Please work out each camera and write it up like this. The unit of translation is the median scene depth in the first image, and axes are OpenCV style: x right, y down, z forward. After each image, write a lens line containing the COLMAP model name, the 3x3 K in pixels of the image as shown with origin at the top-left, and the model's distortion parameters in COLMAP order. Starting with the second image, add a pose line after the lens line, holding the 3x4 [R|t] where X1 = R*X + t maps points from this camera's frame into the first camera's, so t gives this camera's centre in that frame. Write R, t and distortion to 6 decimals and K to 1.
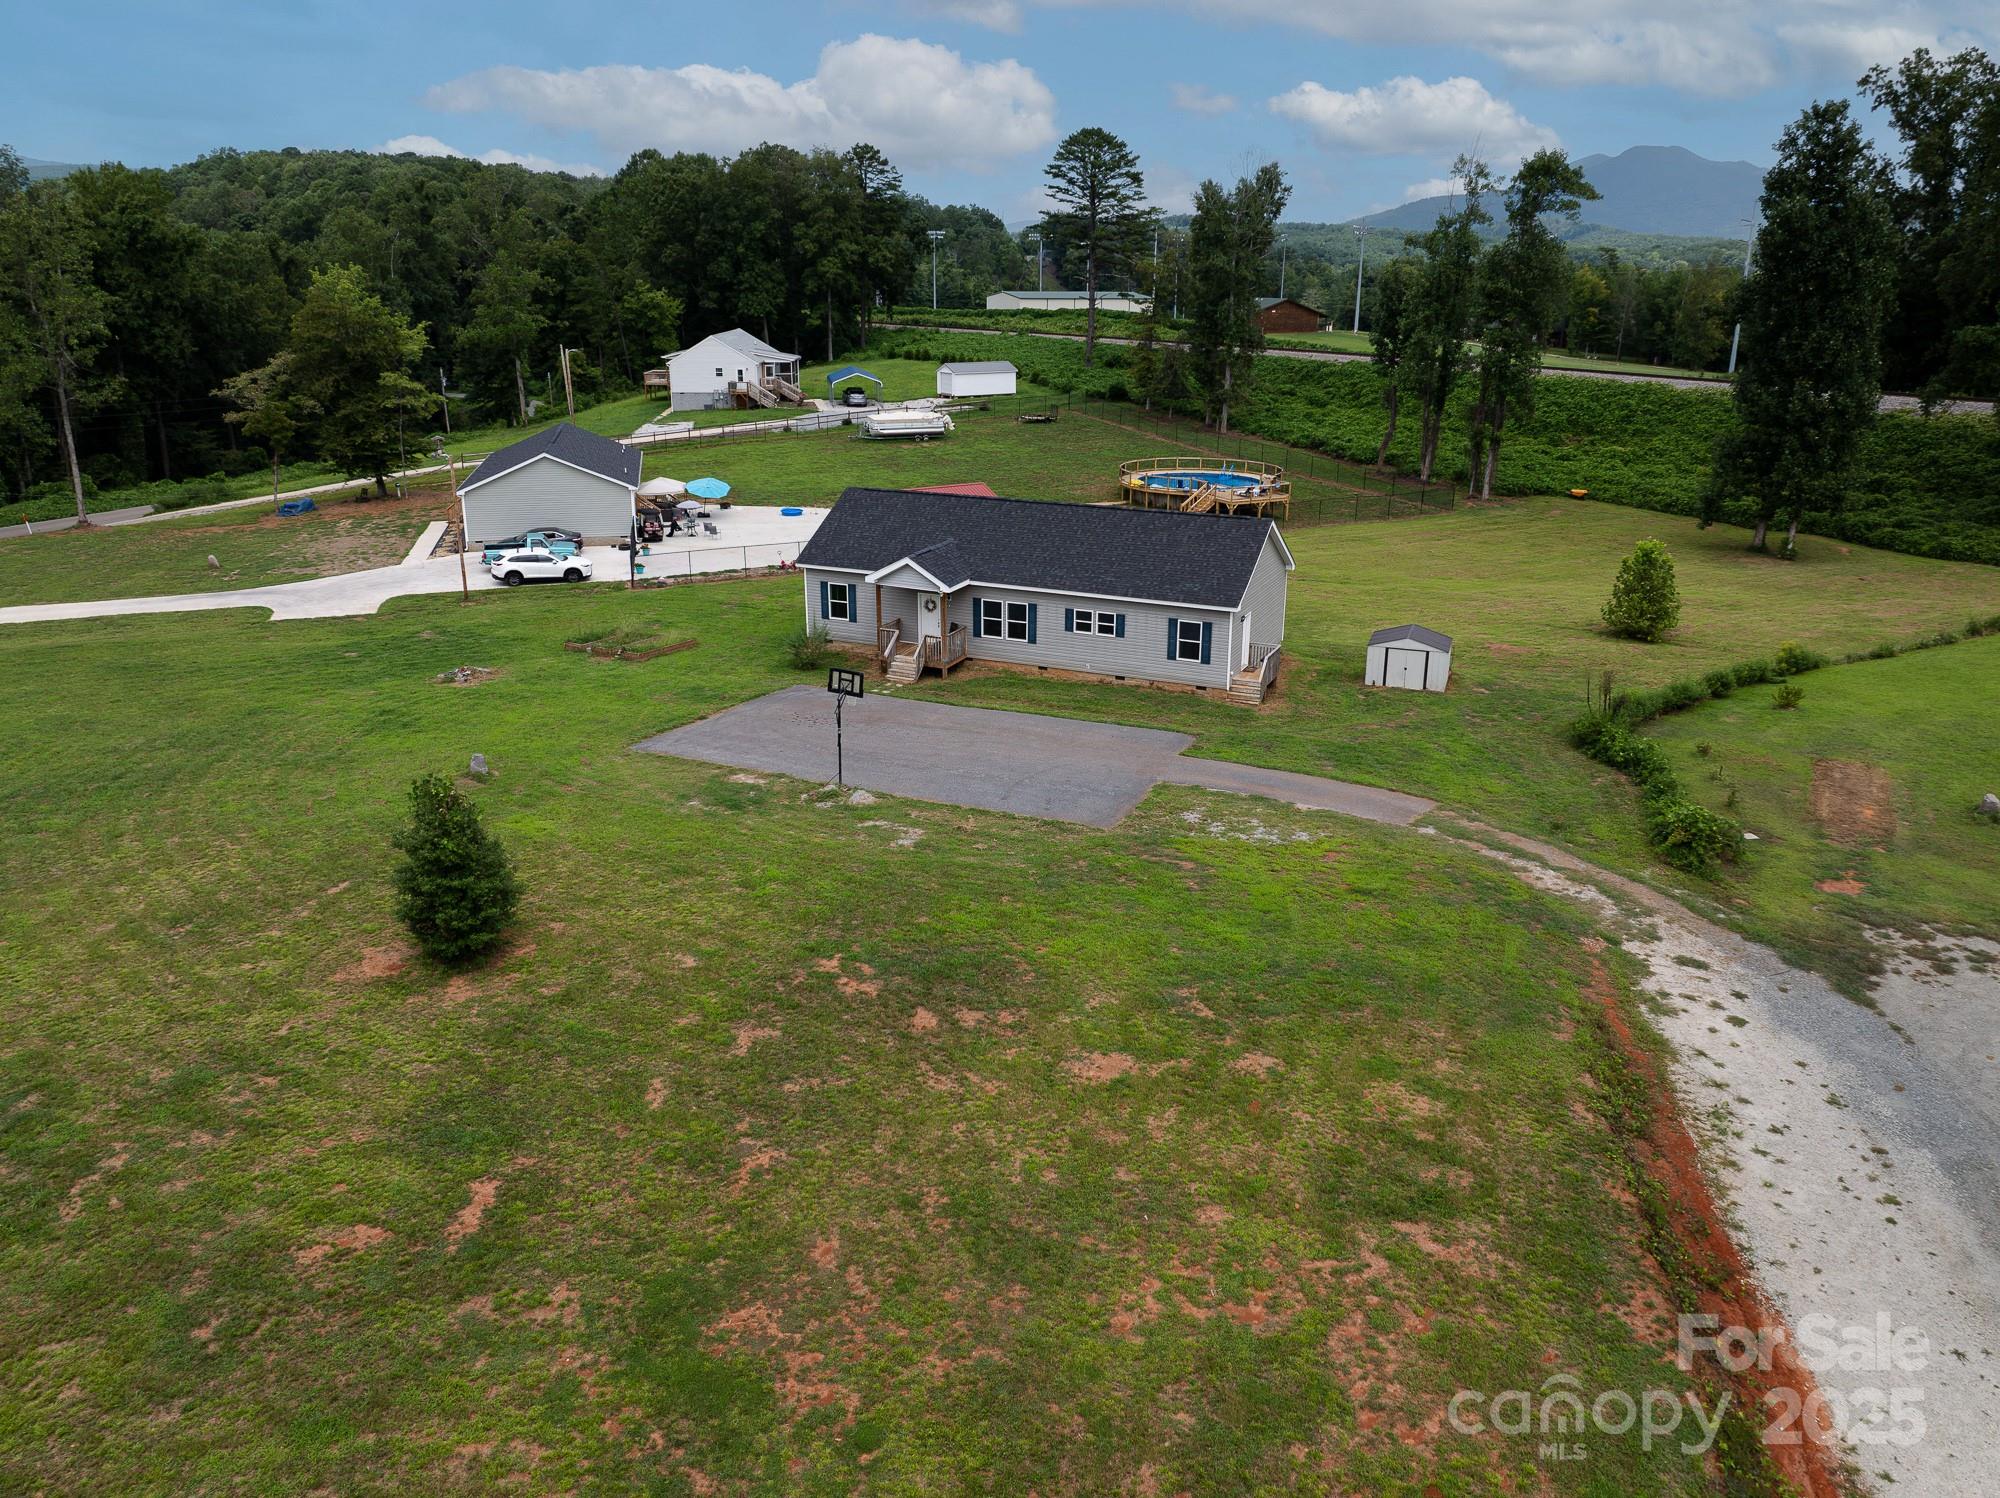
lens RADIAL K [[1426.3, 0, 1014.6], [0, 1426.3, 743.0], [0, 0, 1]] dist [-0.036262, -0.002999]
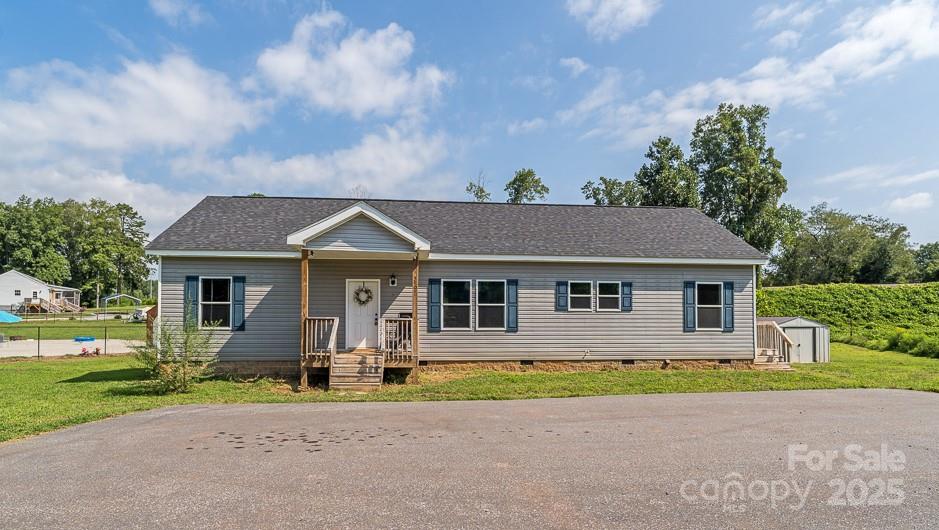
lens RADIAL K [[520.2, 0, 471.5], [0, 520.2, 310.8], [0, 0, 1]] dist [-0.017504, 0.000289]
pose [[0.864772, 0.003804, 0.502150, -0.148894], [0.164504, 0.942647, -0.290440, -0.001608], [-0.474455, 0.333770, 0.814549, 0.771075]]
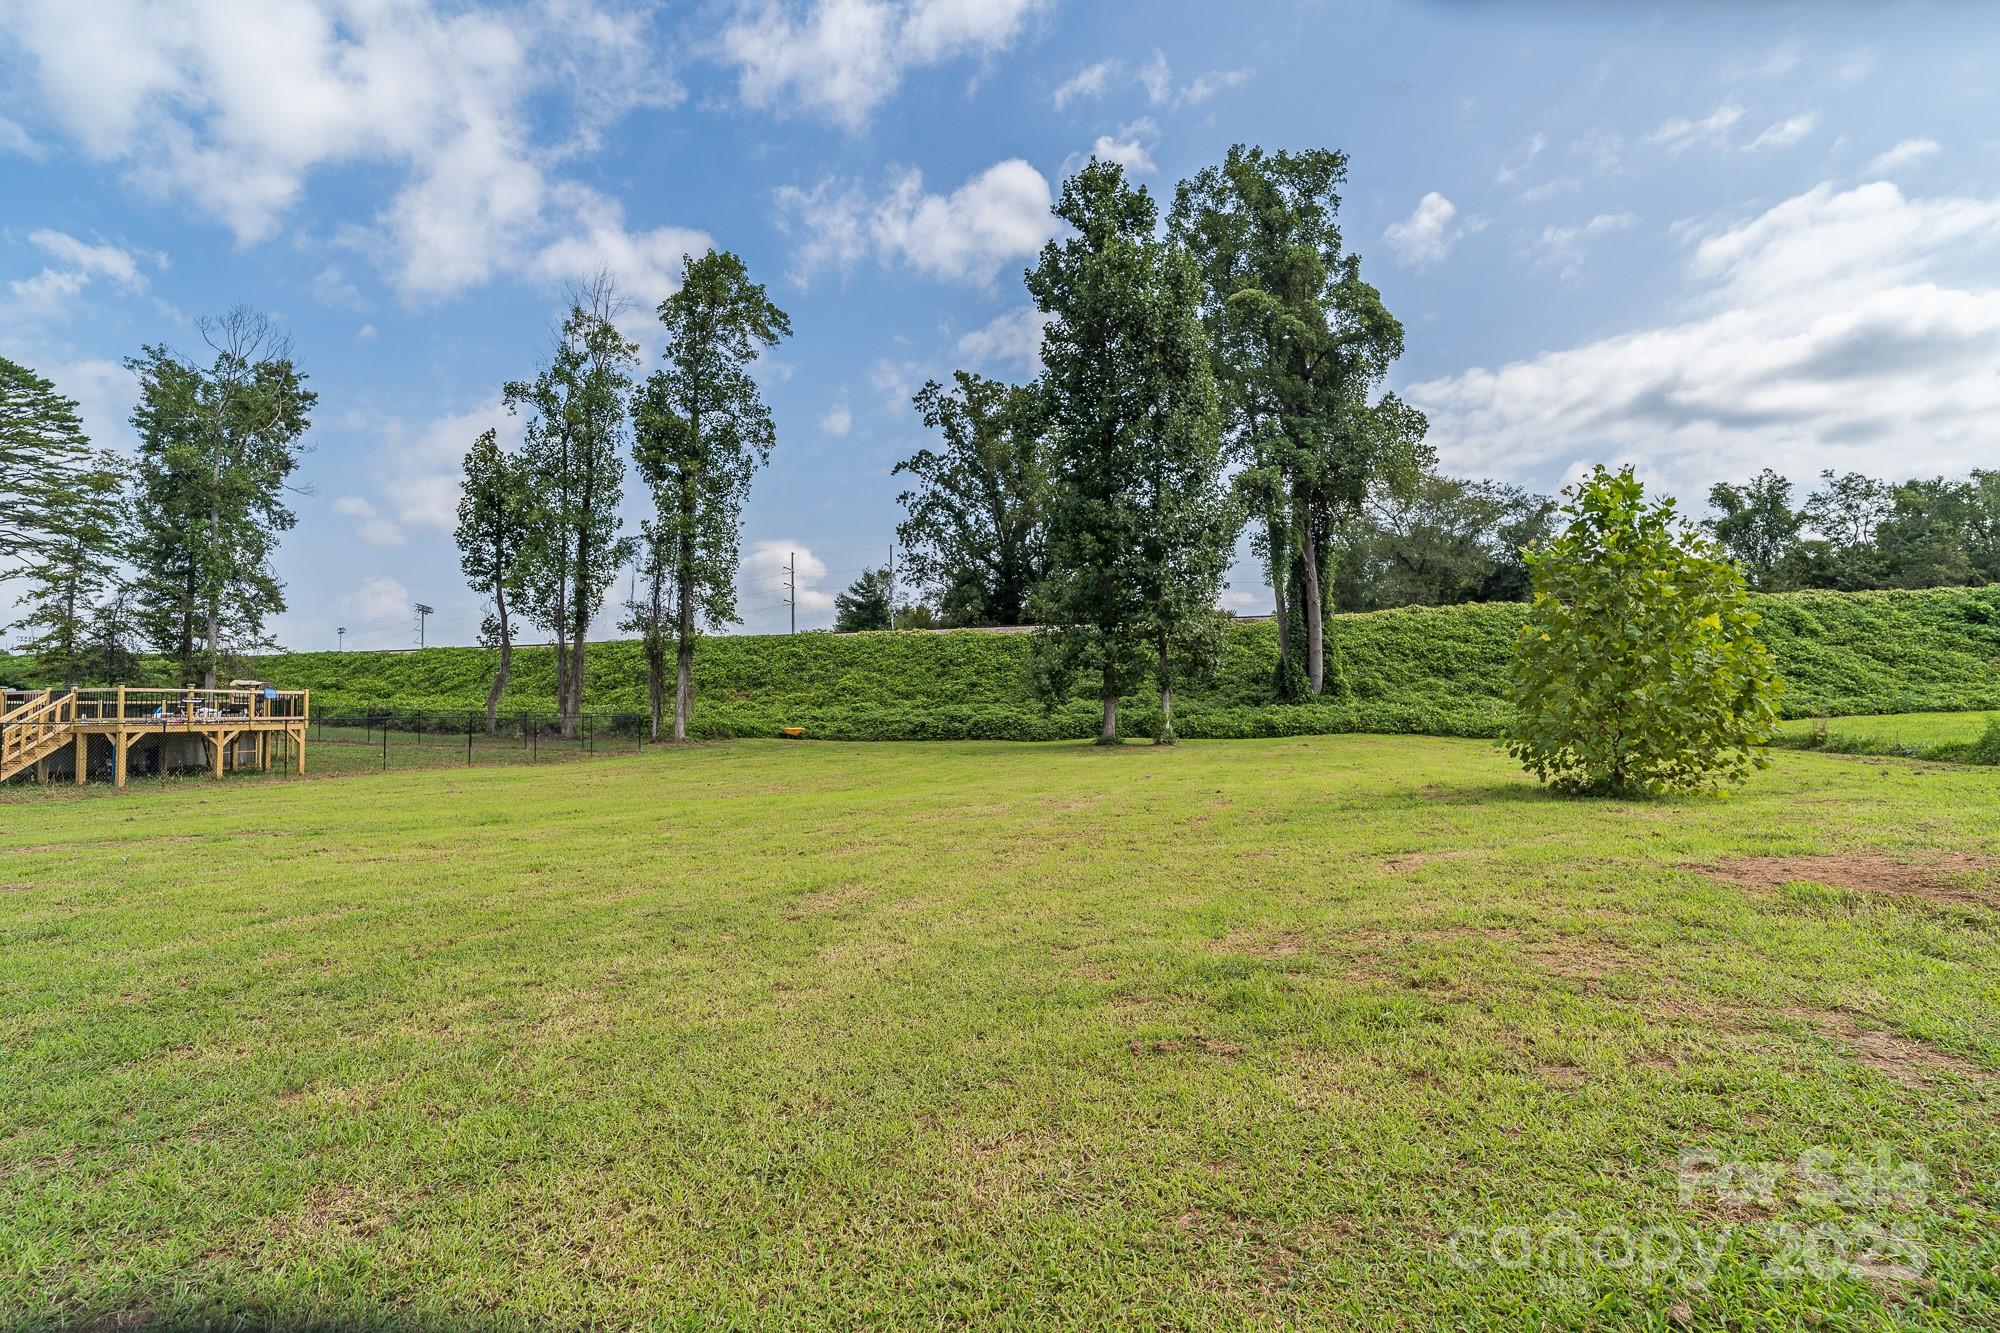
lens RADIAL K [[940.7, 0, 985.9], [0, 940.7, 661.8], [0, 0, 1]] dist [-0.004492, 0.003038]
pose [[0.717535, 0.016836, 0.696319, 0.235205], [0.245956, 0.929180, -0.275917, -0.091988], [-0.651651, 0.369244, 0.662578, 1.098933]]
